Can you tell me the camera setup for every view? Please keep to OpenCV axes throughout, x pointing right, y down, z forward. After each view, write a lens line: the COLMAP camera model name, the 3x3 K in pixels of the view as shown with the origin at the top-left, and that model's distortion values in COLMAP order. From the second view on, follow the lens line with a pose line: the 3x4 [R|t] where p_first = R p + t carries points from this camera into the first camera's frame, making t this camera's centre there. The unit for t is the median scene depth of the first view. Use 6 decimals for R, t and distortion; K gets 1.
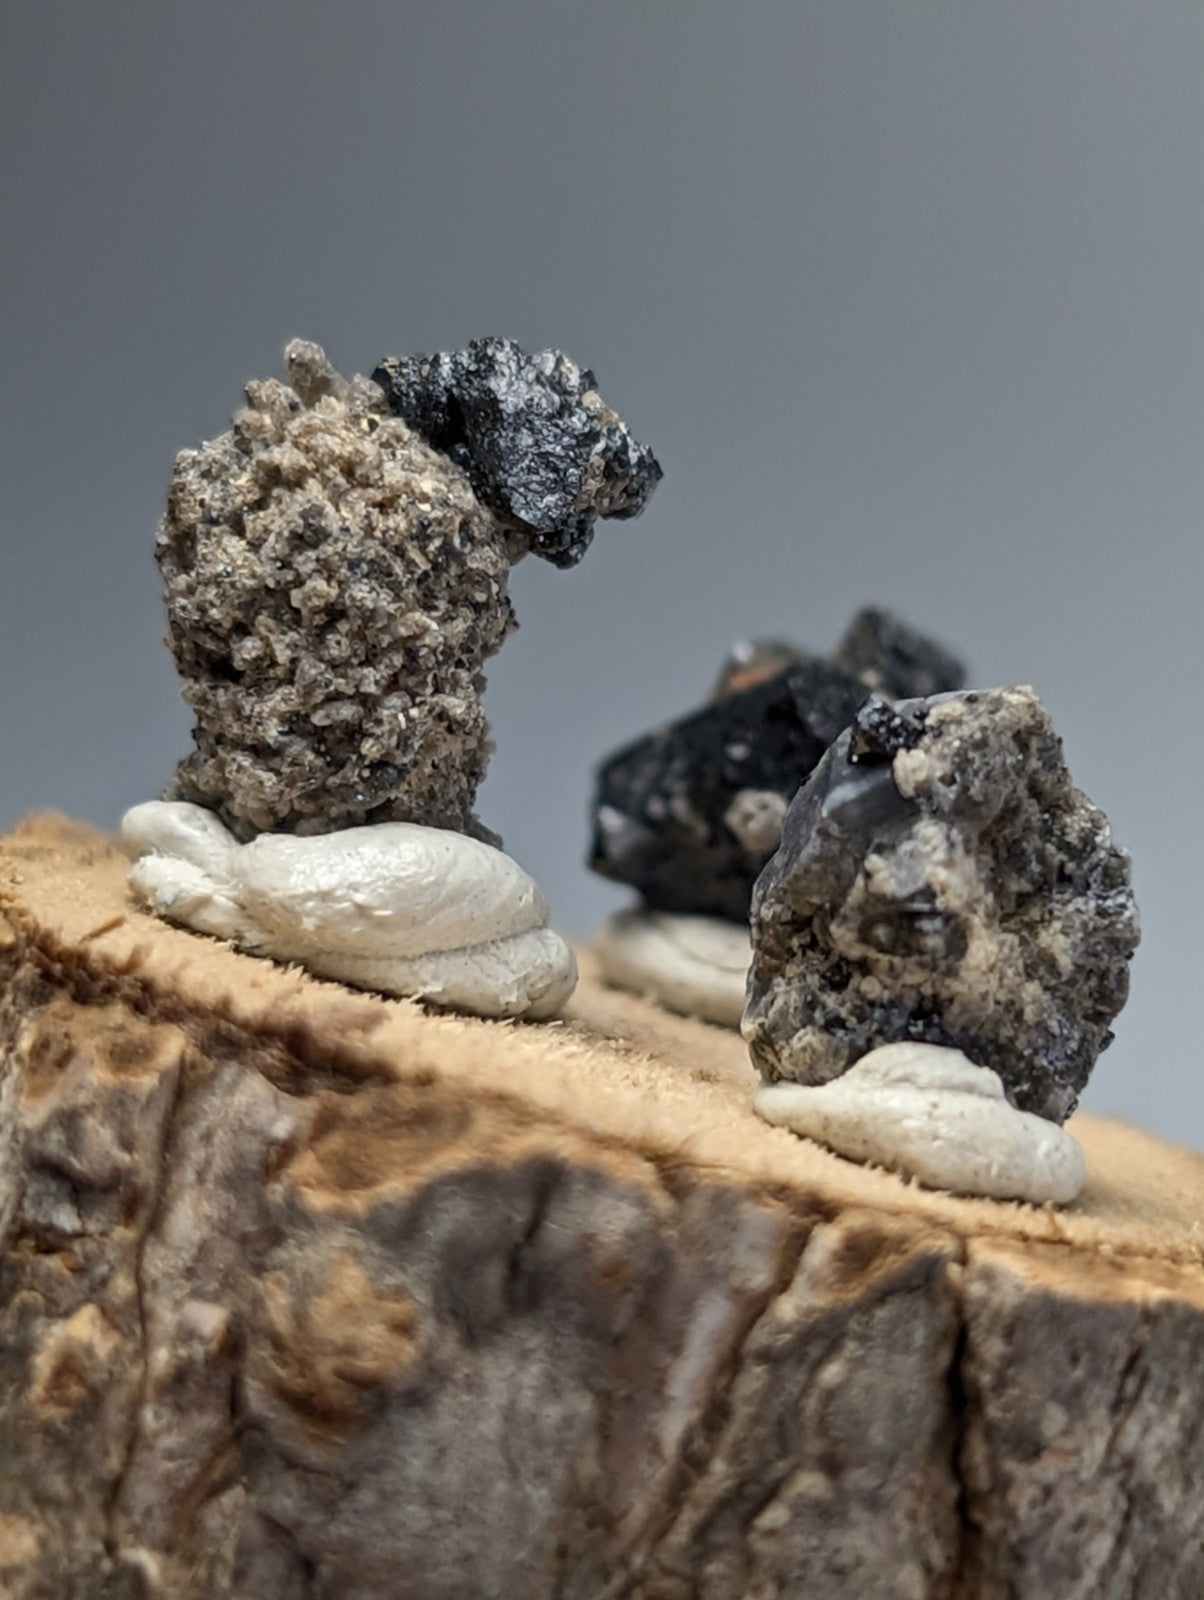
lens RADIAL K [[5690.1, 0, 701.1], [0, 5690.1, 800.7], [0, 0, 1]] dist [0.237493, 2.464292]
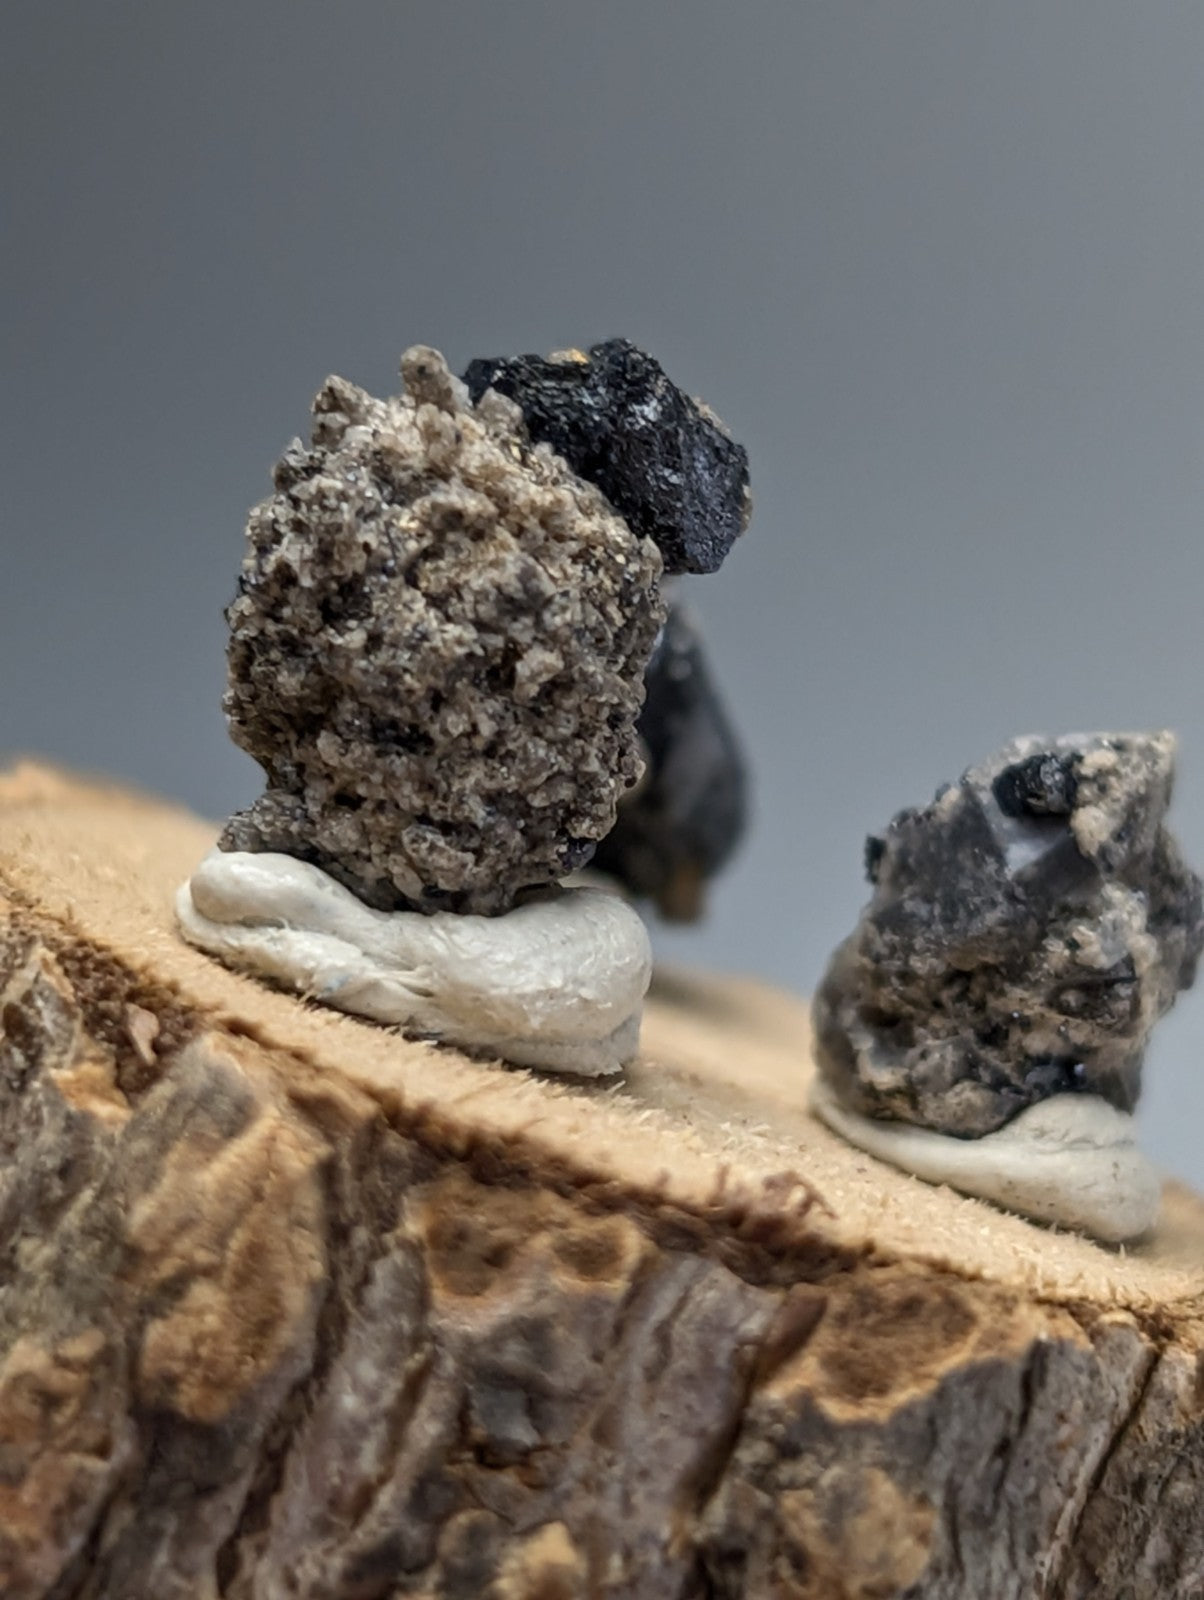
lens RADIAL K [[5690.1, 0, 701.1], [0, 5690.1, 800.7], [0, 0, 1]] dist [0.237493, 2.464292]
pose [[0.796477, -0.077011, 0.599744, -0.600031], [-0.072366, 0.972588, 0.220990, -0.220380], [-0.600322, -0.219414, 0.769071, 0.276015]]
